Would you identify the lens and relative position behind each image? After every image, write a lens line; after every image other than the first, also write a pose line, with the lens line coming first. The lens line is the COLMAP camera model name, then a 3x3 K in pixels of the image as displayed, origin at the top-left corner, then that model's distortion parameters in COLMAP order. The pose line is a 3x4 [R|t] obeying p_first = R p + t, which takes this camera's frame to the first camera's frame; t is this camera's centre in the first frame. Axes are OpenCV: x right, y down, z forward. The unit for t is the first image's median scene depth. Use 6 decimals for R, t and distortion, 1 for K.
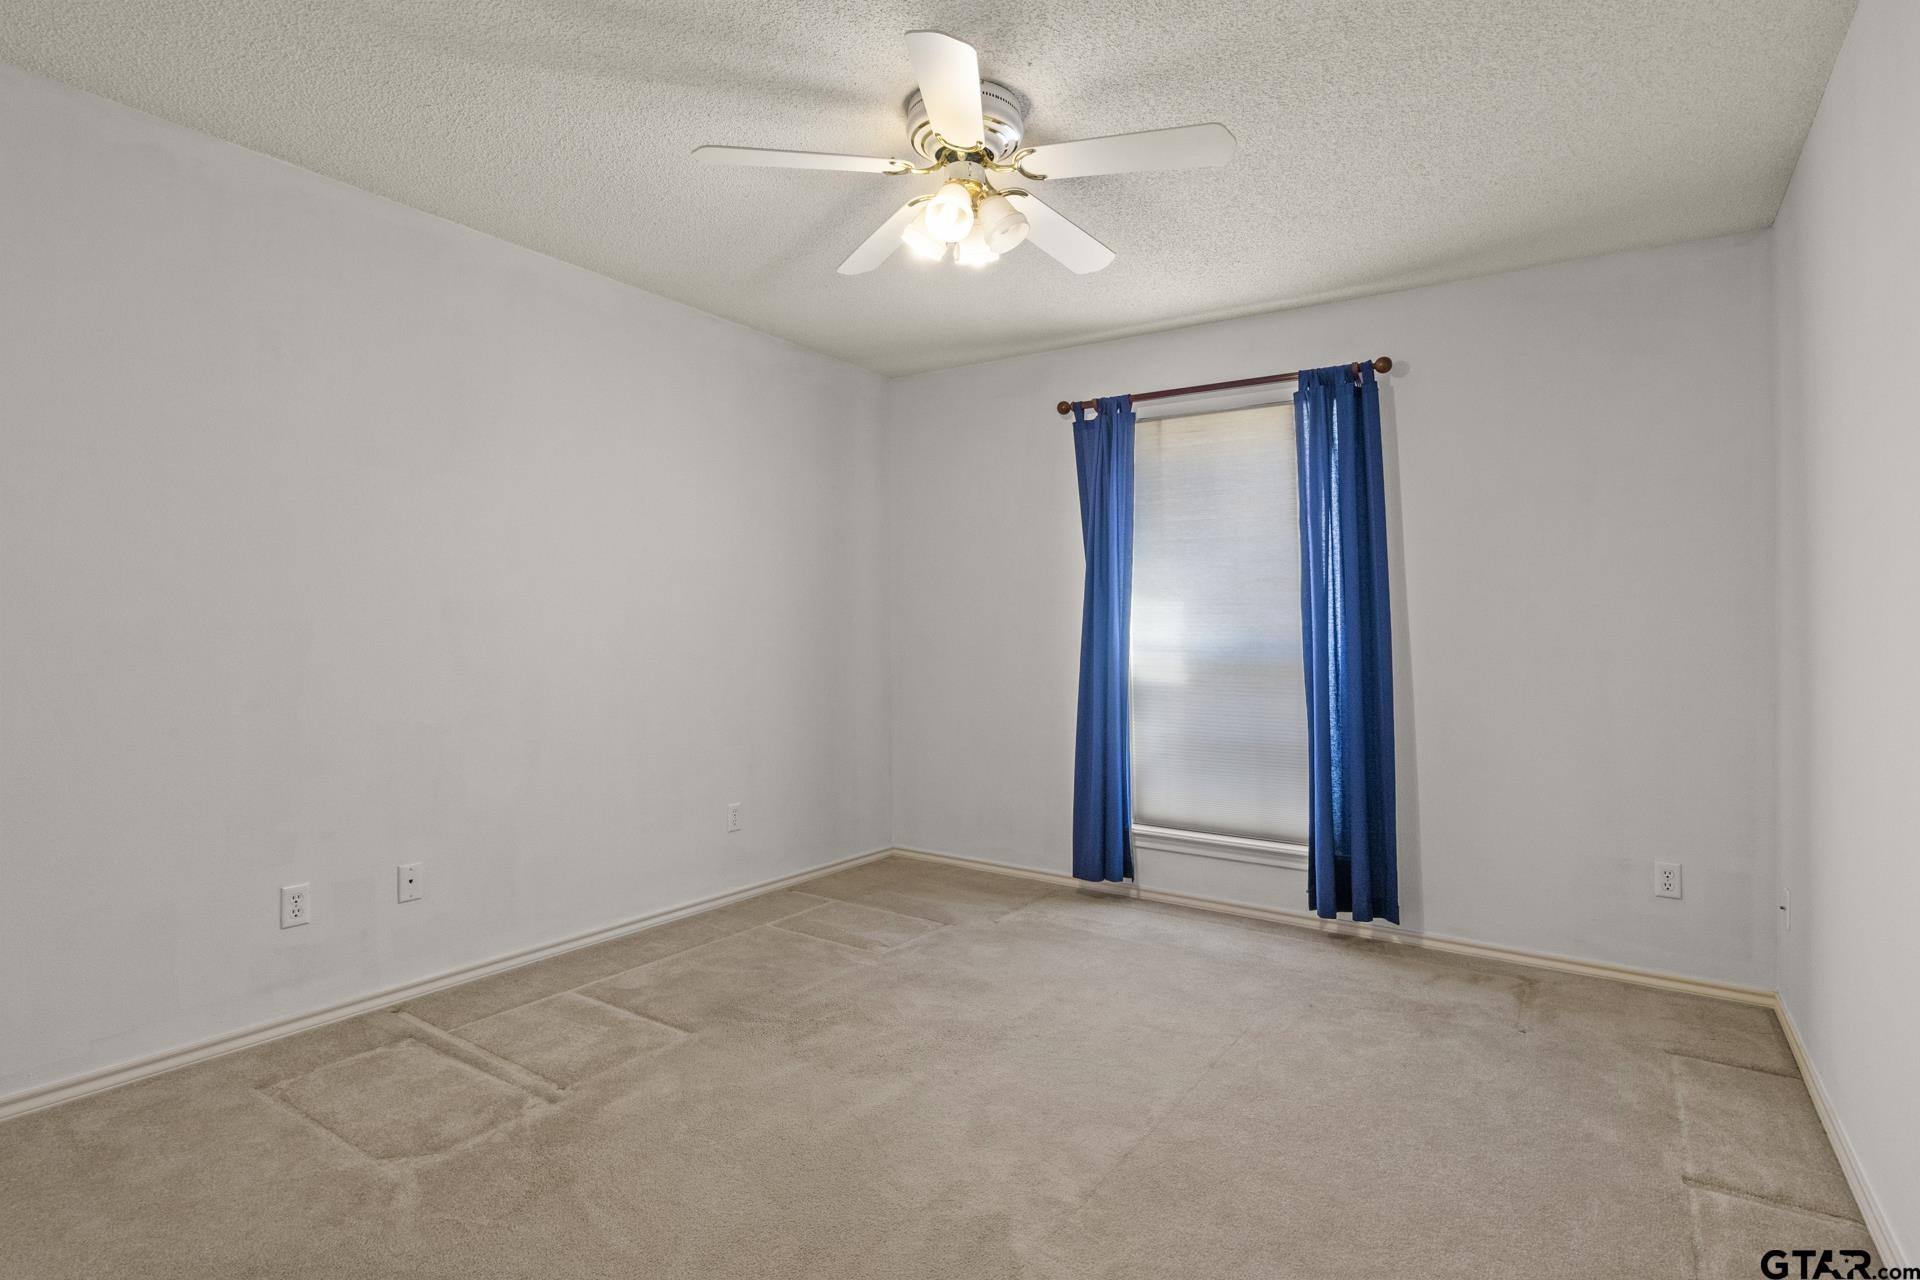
lens RADIAL K [[952.5, 0, 952.8], [0, 952.5, 638.6], [0, 0, 1]] dist [-0.004802, -0.000904]
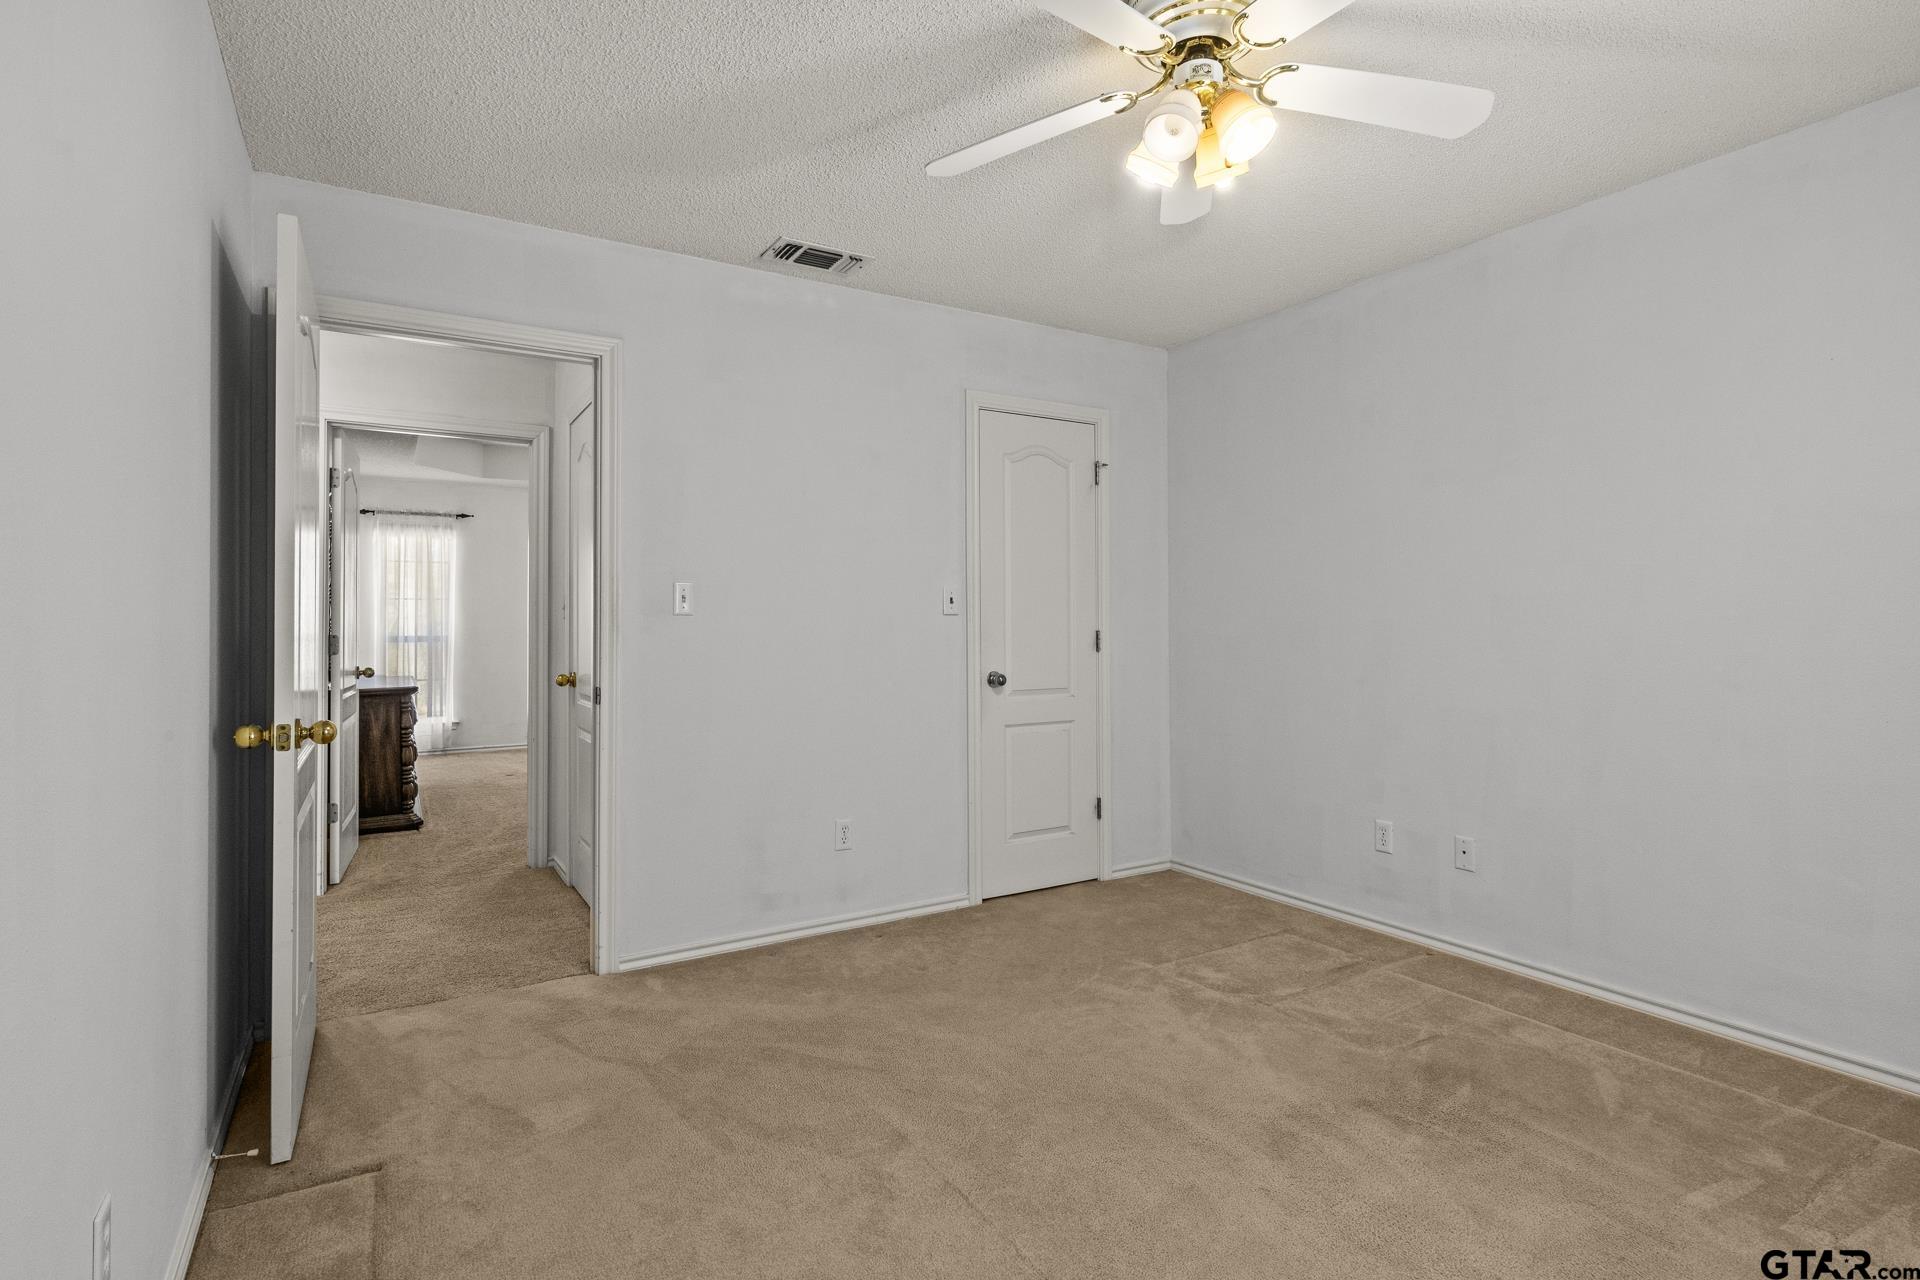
lens RADIAL K [[952.5, 0, 942.8], [0, 952.5, 634.3], [0, 0, 1]] dist [-0.004802, -0.000904]
pose [[-0.417256, 0.007138, -0.908761, 0.706838], [-0.006897, 0.999915, 0.011020, -0.009091], [0.908763, 0.010866, -0.417172, 0.918887]]
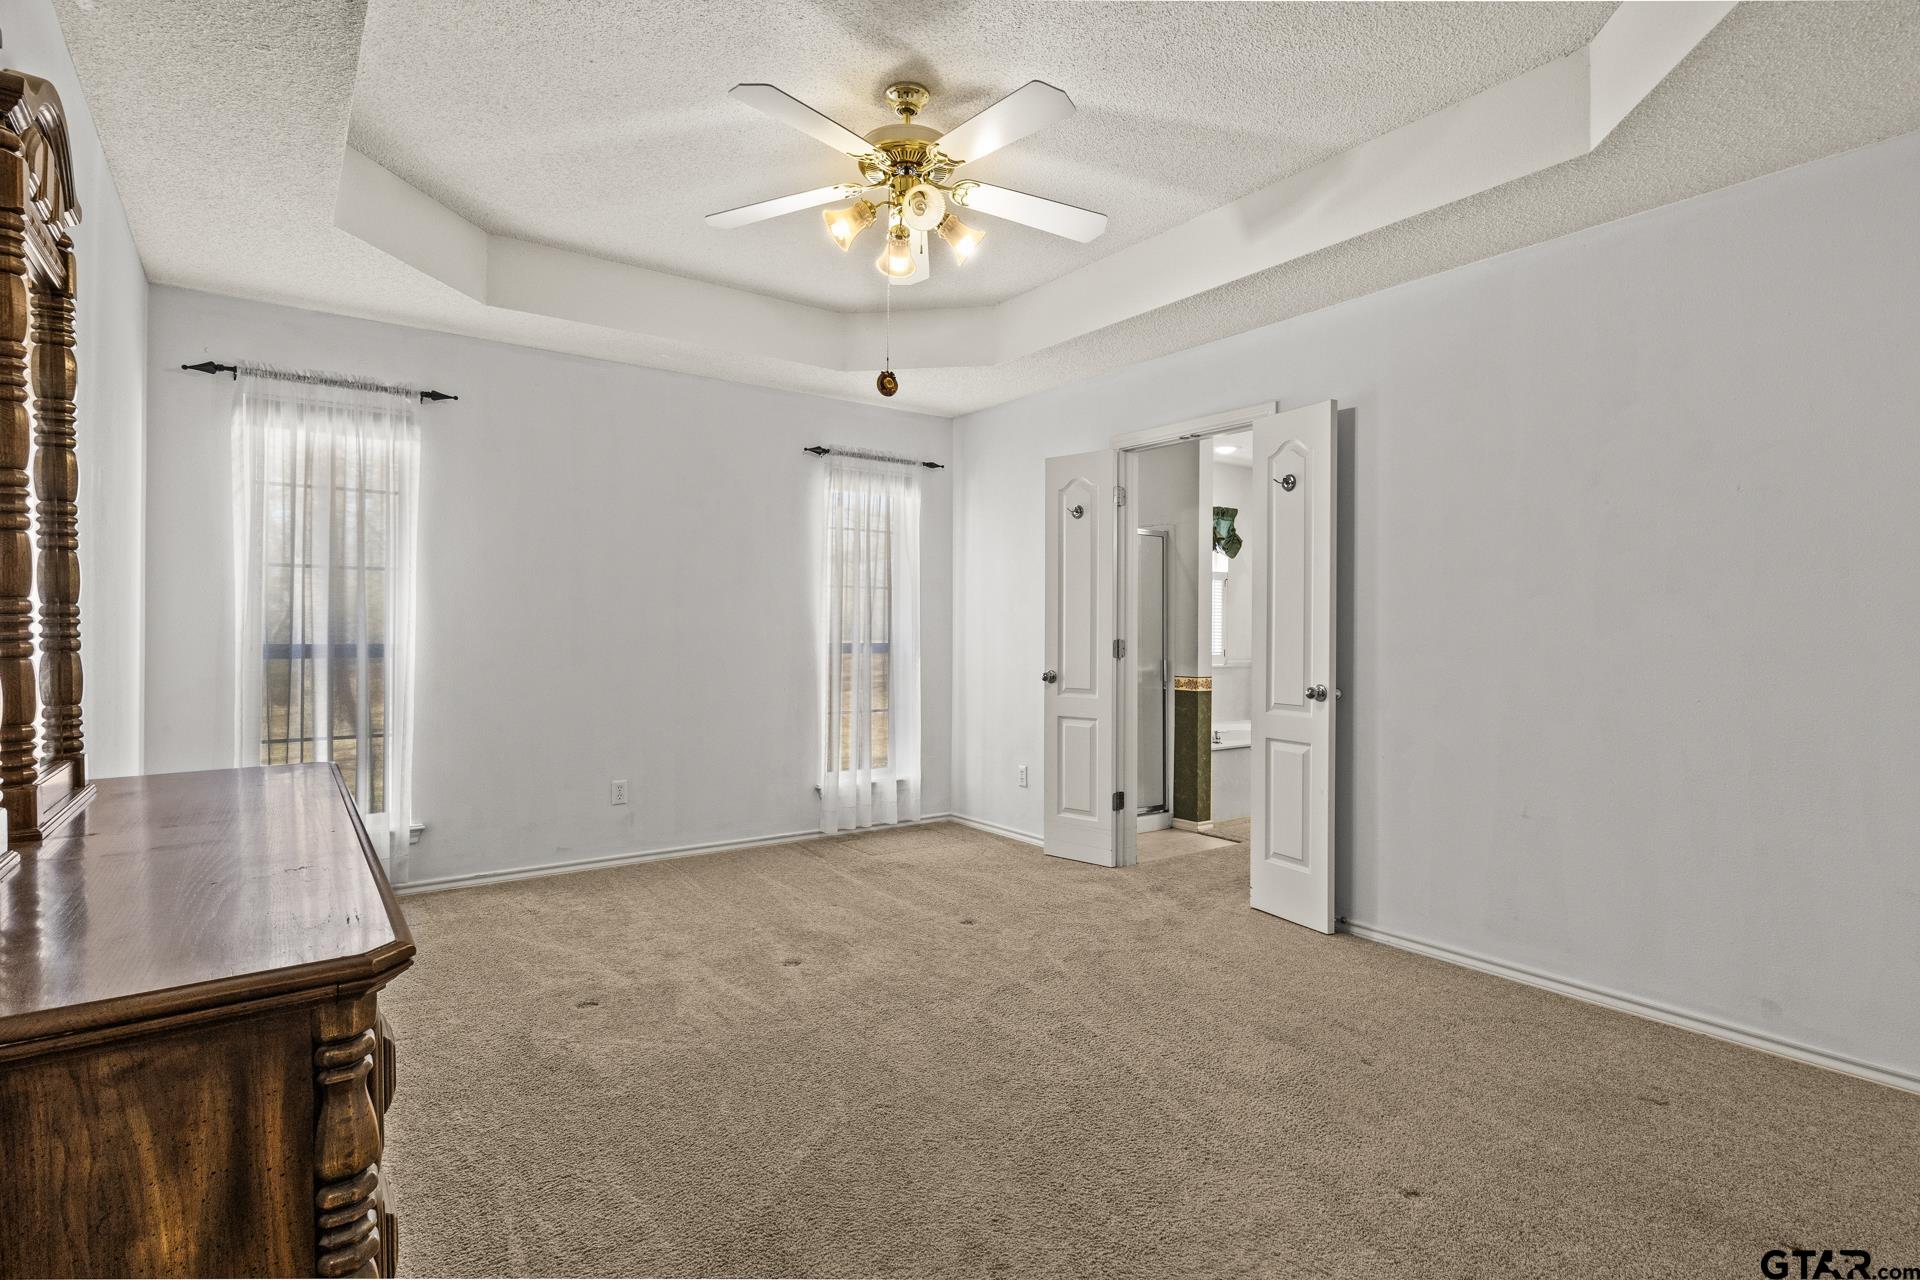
lens RADIAL K [[952.5, 0, 972.2], [0, 952.5, 629.0], [0, 0, 1]] dist [-0.004802, -0.000904]
pose [[-0.320353, 0.004875, -0.947286, 0.615671], [-0.007009, 0.999947, 0.007516, -0.008600], [0.947272, 0.009047, -0.320302, 0.790645]]
